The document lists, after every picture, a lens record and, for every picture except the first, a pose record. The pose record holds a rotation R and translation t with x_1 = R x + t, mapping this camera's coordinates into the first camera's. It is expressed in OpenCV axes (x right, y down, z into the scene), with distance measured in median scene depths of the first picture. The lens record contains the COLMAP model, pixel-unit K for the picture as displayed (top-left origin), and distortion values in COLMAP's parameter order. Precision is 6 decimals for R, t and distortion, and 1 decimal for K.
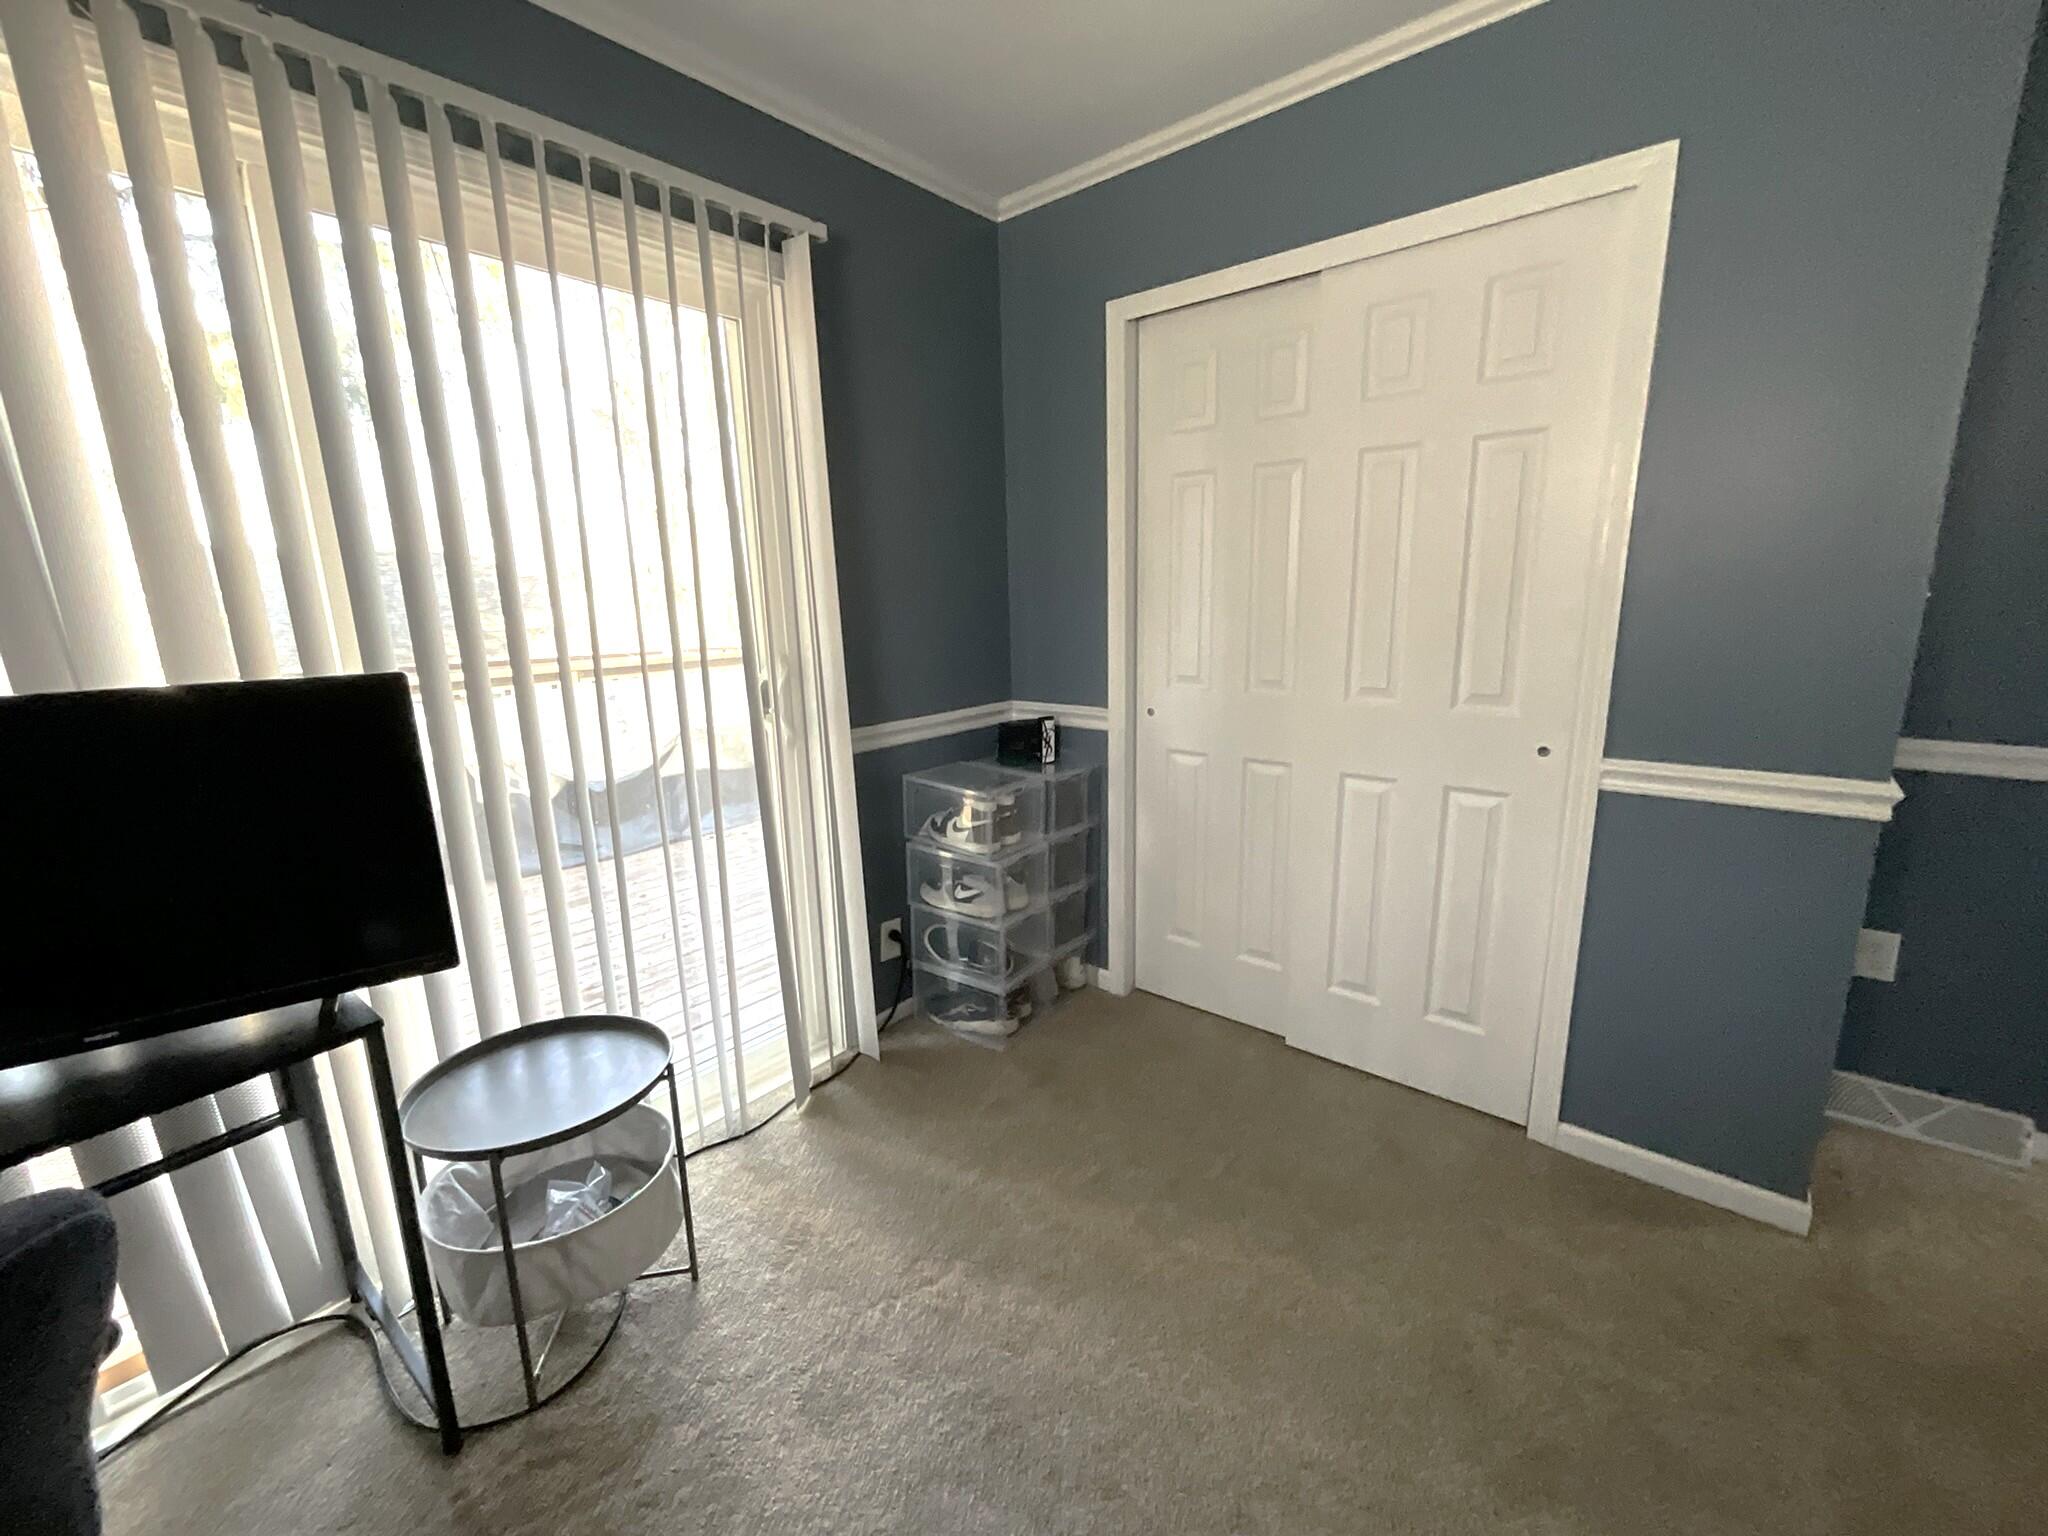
lens RADIAL K [[832.9, 0, 1023.1], [0, 832.9, 763.4], [0, 0, 1]] dist [-0.001528, -0.001280]
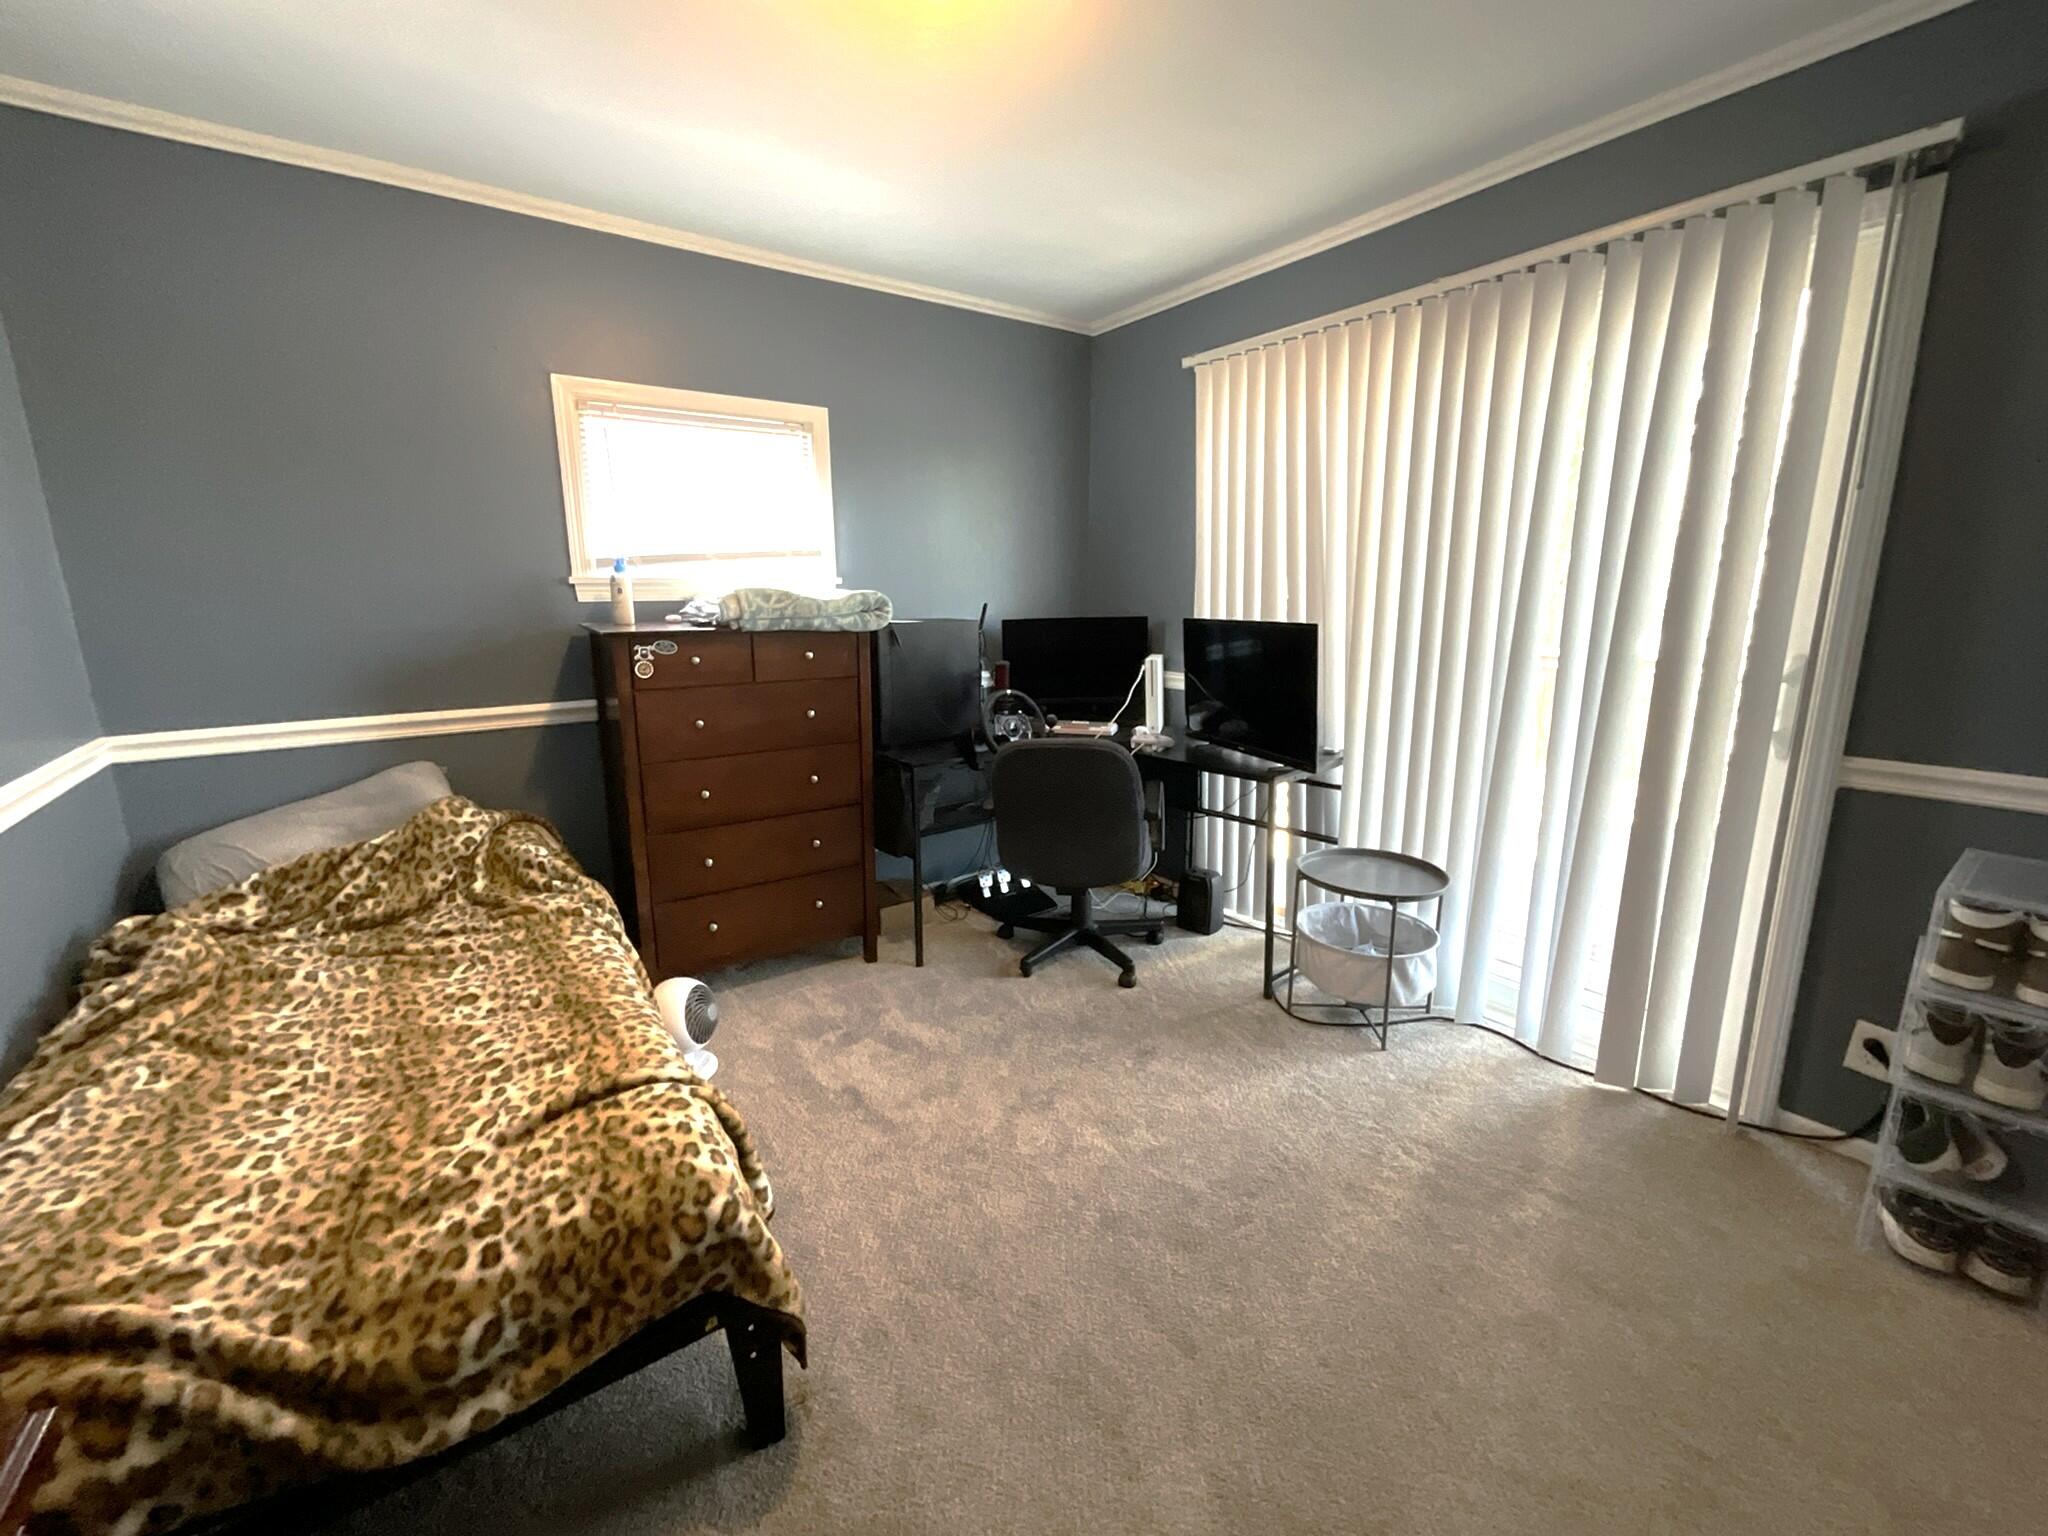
lens RADIAL K [[832.9, 0, 1026.6], [0, 832.9, 764.5], [0, 0, 1]] dist [-0.001528, -0.001280]
pose [[-0.238838, 0.223459, -0.944999, 1.002007], [-0.184242, 0.945058, 0.270038, -0.140361], [0.953421, 0.238604, -0.184546, 0.523185]]
